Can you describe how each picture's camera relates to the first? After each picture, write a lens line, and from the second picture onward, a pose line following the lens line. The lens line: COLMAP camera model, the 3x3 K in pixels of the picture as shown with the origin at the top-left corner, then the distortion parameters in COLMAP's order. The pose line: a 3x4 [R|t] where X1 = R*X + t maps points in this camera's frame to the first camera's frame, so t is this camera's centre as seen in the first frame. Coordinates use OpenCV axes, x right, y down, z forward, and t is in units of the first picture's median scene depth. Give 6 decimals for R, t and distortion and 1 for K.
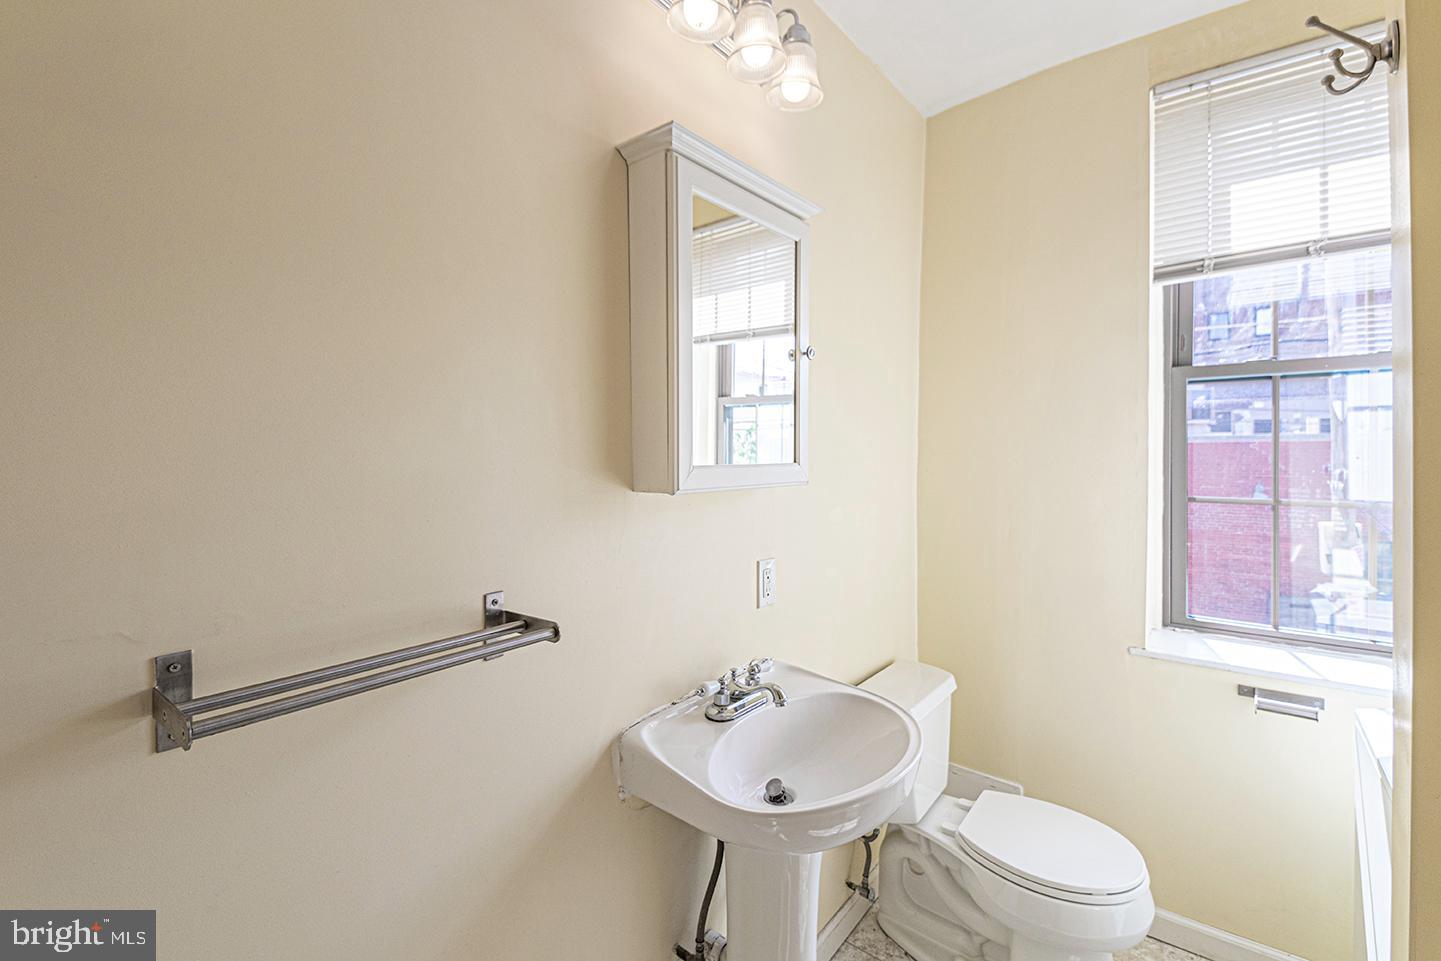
lens RADIAL K [[624.9, 0, 722.2], [0, 624.9, 456.1], [0, 0, 1]] dist [-0.000941, -0.000228]
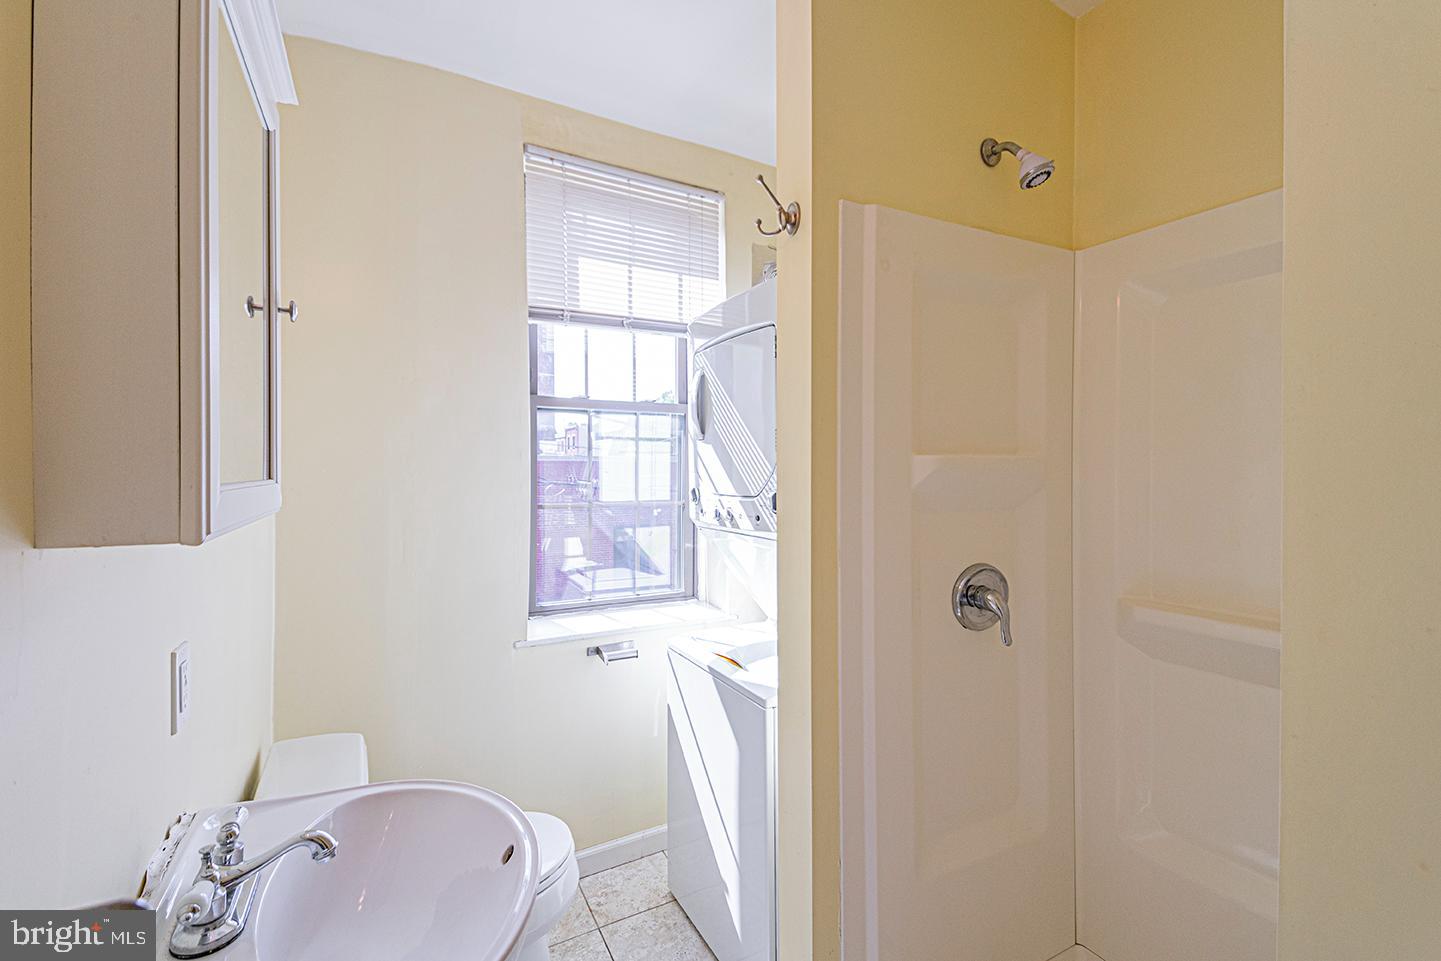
lens RADIAL K [[633.9, 0, 722.7], [0, 633.9, 471.2], [0, 0, 1]] dist [0.061743, -0.000049]
pose [[0.384050, -0.002430, 0.923309, -0.275409], [-0.001012, 0.999995, 0.003053, -0.002821], [-0.923312, -0.002107, 0.384045, 0.234398]]
